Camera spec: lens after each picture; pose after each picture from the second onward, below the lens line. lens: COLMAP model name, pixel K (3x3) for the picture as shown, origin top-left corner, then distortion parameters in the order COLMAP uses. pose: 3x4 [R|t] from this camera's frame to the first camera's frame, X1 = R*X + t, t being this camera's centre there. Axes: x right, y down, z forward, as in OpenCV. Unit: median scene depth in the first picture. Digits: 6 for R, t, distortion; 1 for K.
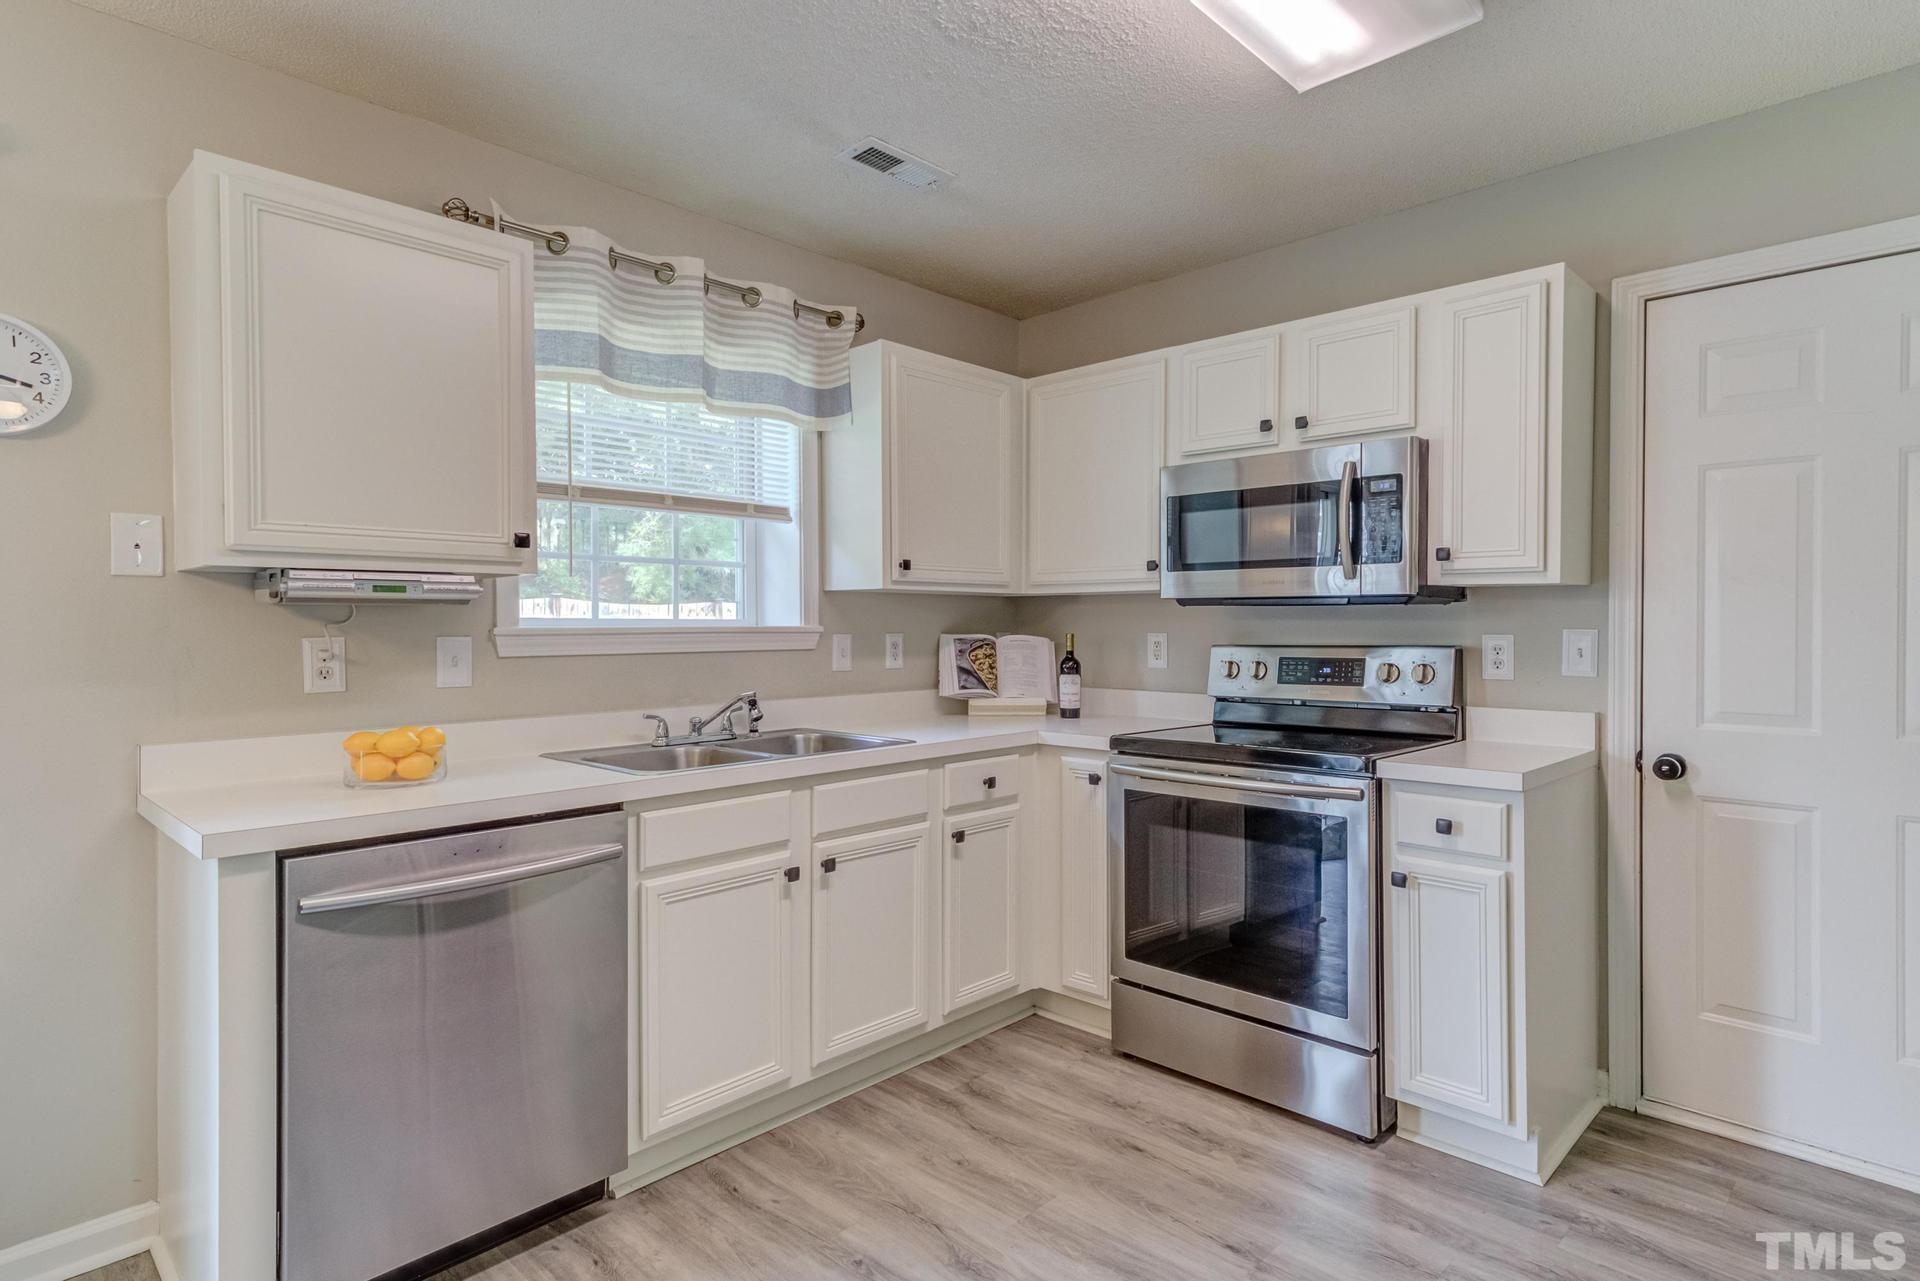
lens RADIAL K [[1011.8, 0, 963.6], [0, 1011.8, 611.7], [0, 0, 1]] dist [0.030830, -0.018913]
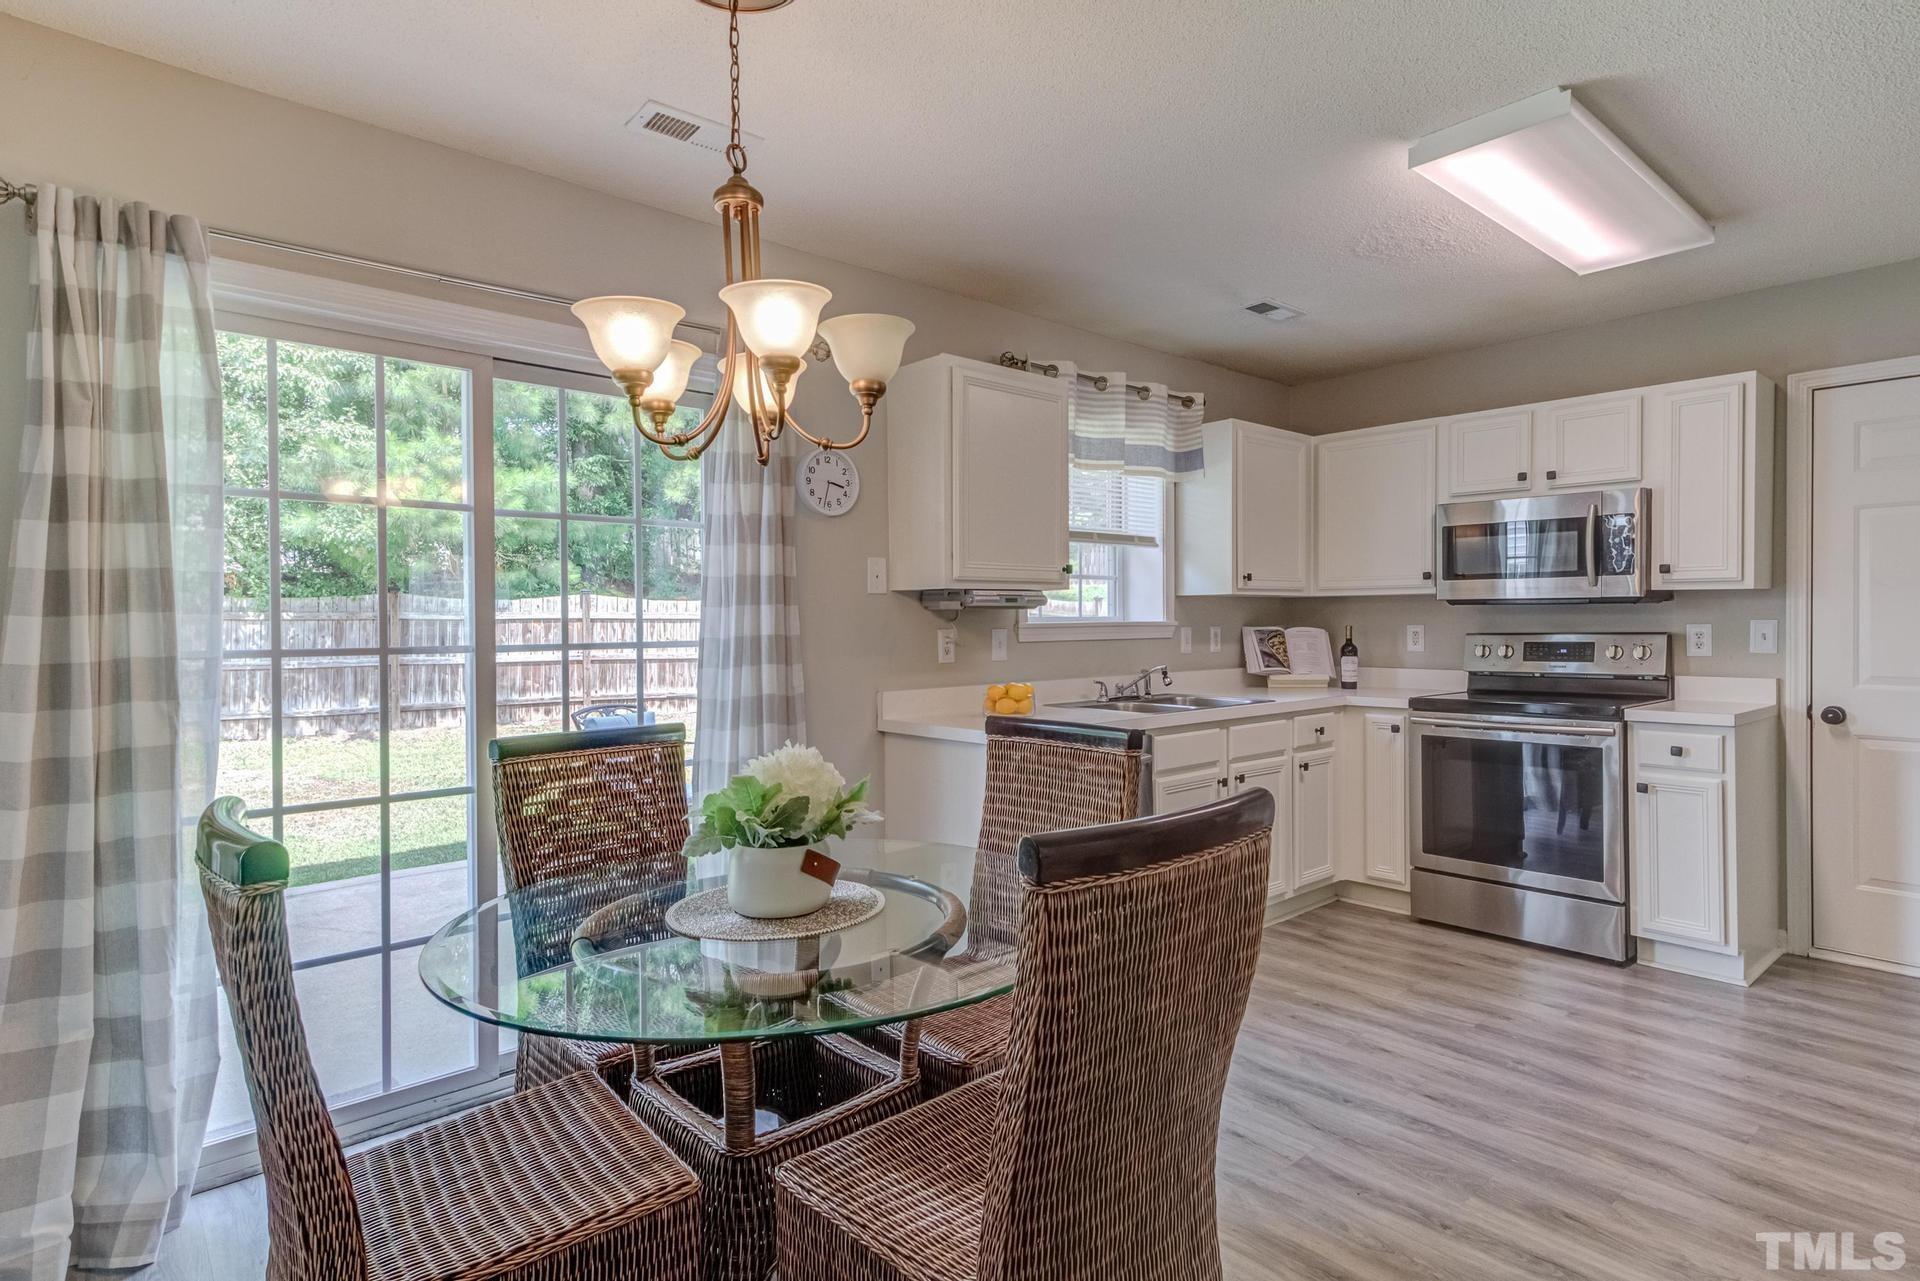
lens RADIAL K [[994.6, 0, 960.9], [0, 994.6, 610.4], [0, 0, 1]] dist [0.001692, 0.000173]
pose [[0.995754, -0.007131, -0.091776, -0.359186], [0.007356, 0.999971, 0.002106, -0.006749], [0.091758, -0.002772, 0.995777, -0.453282]]
